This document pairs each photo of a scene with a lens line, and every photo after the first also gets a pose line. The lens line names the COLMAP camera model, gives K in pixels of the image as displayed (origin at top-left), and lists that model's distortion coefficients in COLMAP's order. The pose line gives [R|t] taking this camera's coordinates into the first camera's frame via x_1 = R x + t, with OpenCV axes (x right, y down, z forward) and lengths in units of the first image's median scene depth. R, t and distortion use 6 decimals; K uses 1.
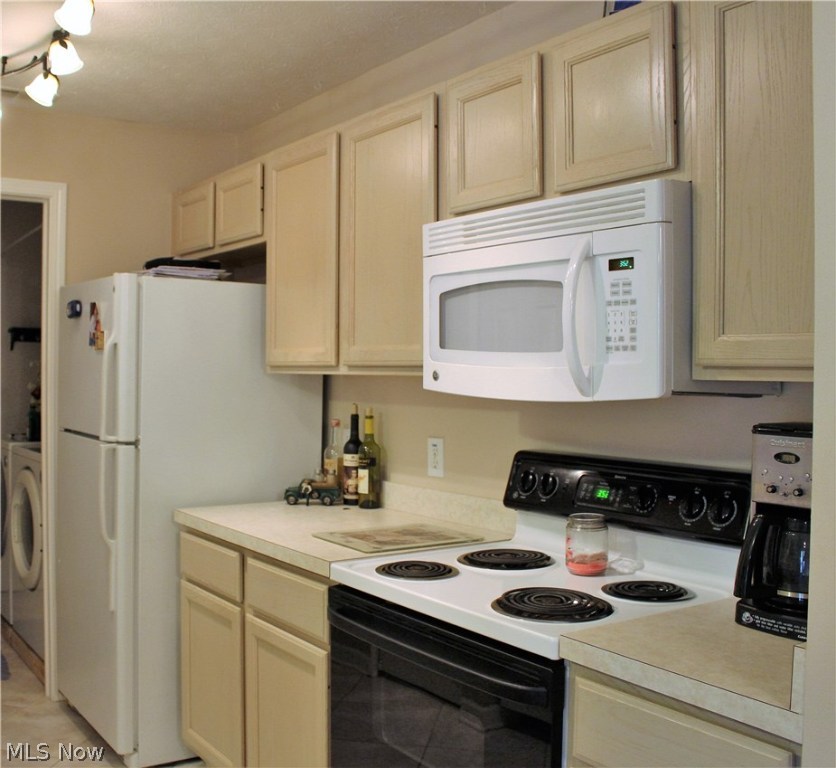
lens RADIAL K [[949.8, 0, 340.4], [0, 949.8, 384.7], [0, 0, 1]] dist [-0.169063, 0.150899]
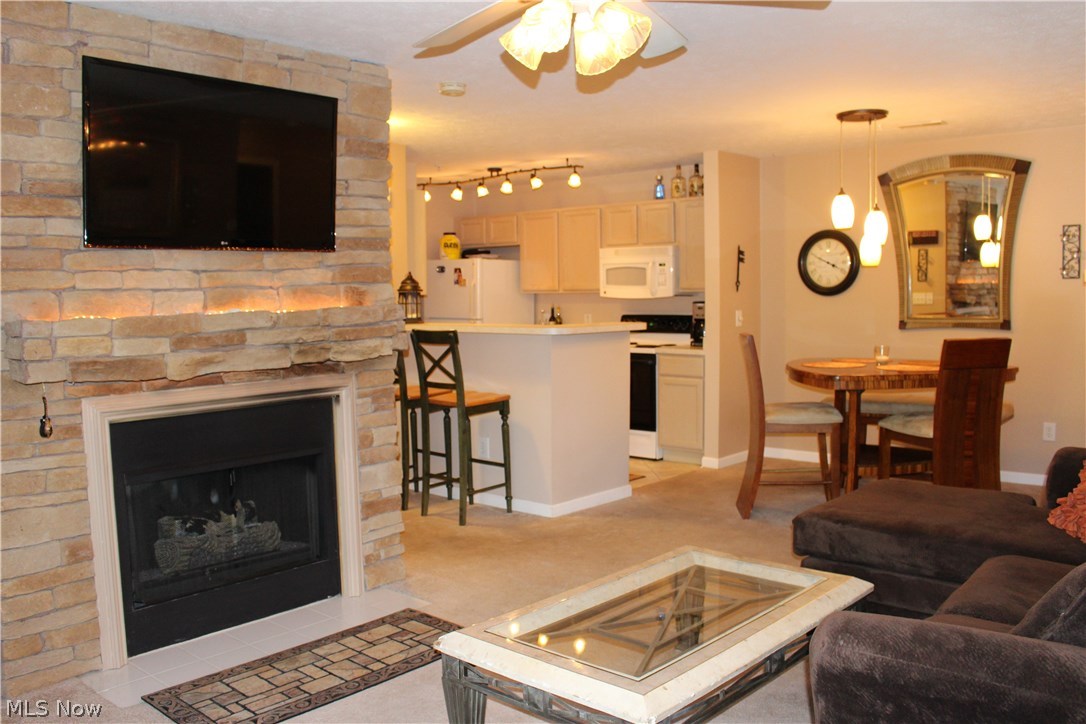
lens RADIAL K [[924.2, 0, 543.0], [0, 924.2, 362.0], [0, 0, 1]] dist [-0.159648, 0.134655]
pose [[0.955833, -0.042916, 0.290761, -0.911260], [0.025214, 0.997608, 0.064358, 0.017719], [-0.292827, -0.054184, 0.954629, -1.790885]]
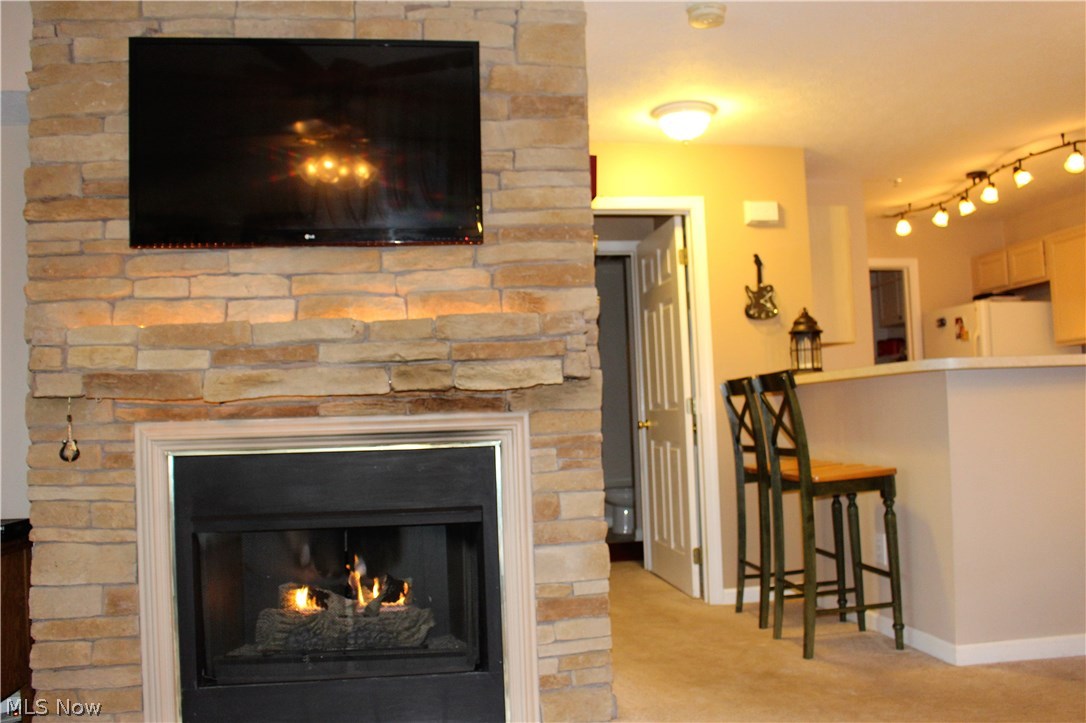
lens RADIAL K [[924.2, 0, 543.0], [0, 924.2, 361.5], [0, 0, 1]] dist [-0.159648, 0.134655]
pose [[0.910945, -0.063181, -0.407662, -0.336216], [0.033888, 0.996323, -0.078689, 0.145592], [0.411134, 0.057867, 0.909736, -1.266460]]
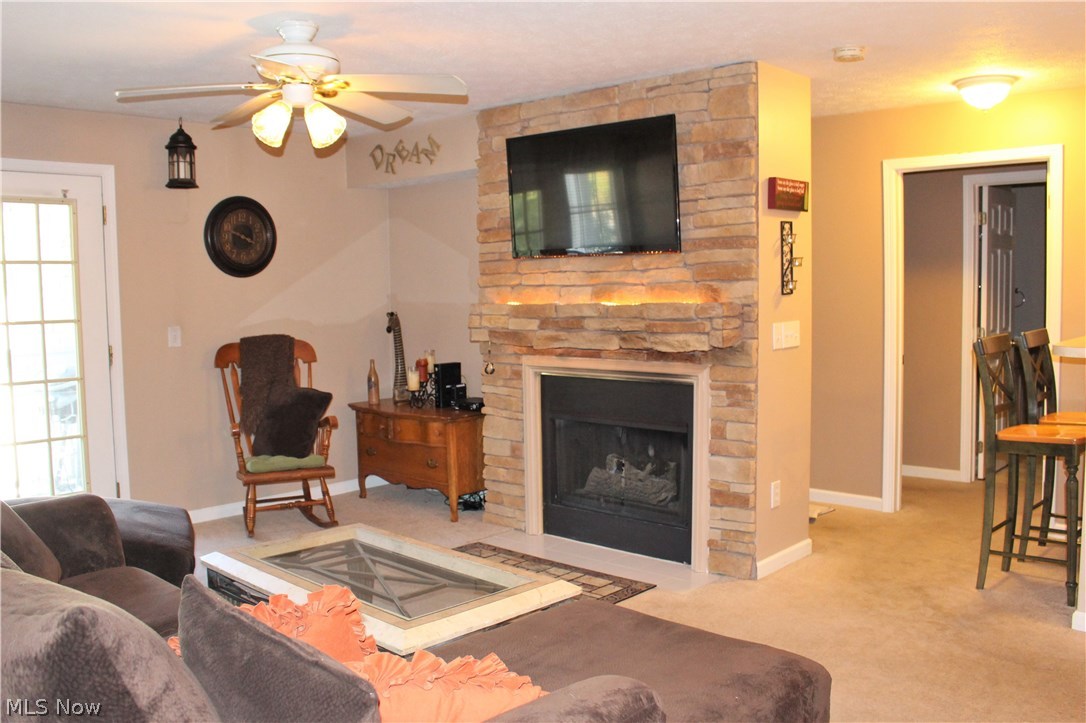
lens RADIAL K [[972.8, 0, 543.0], [0, 972.8, 361.5], [0, 0, 1]] dist [-0.112182, 0.003411]
pose [[0.267961, 0.066974, -0.961099, 0.699858], [0.001466, 0.997551, 0.069923, 0.000432], [0.963429, -0.020146, 0.267207, -1.029661]]
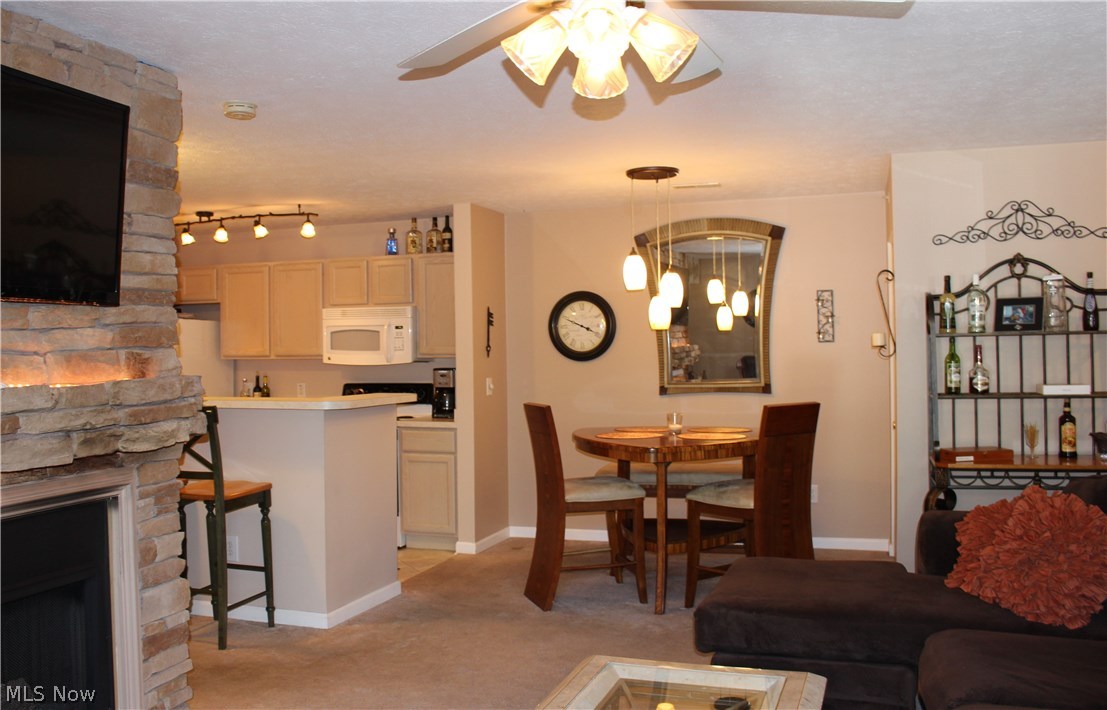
lens RADIAL K [[980.3, 0, 535.7], [0, 980.3, 334.3], [0, 0, 1]] dist [-0.162935, 0.134863]
pose [[0.771852, -0.007167, 0.635761, -1.127736], [0.028403, 0.999327, -0.023217, 0.003433], [-0.635167, 0.035978, 0.771536, -1.513392]]
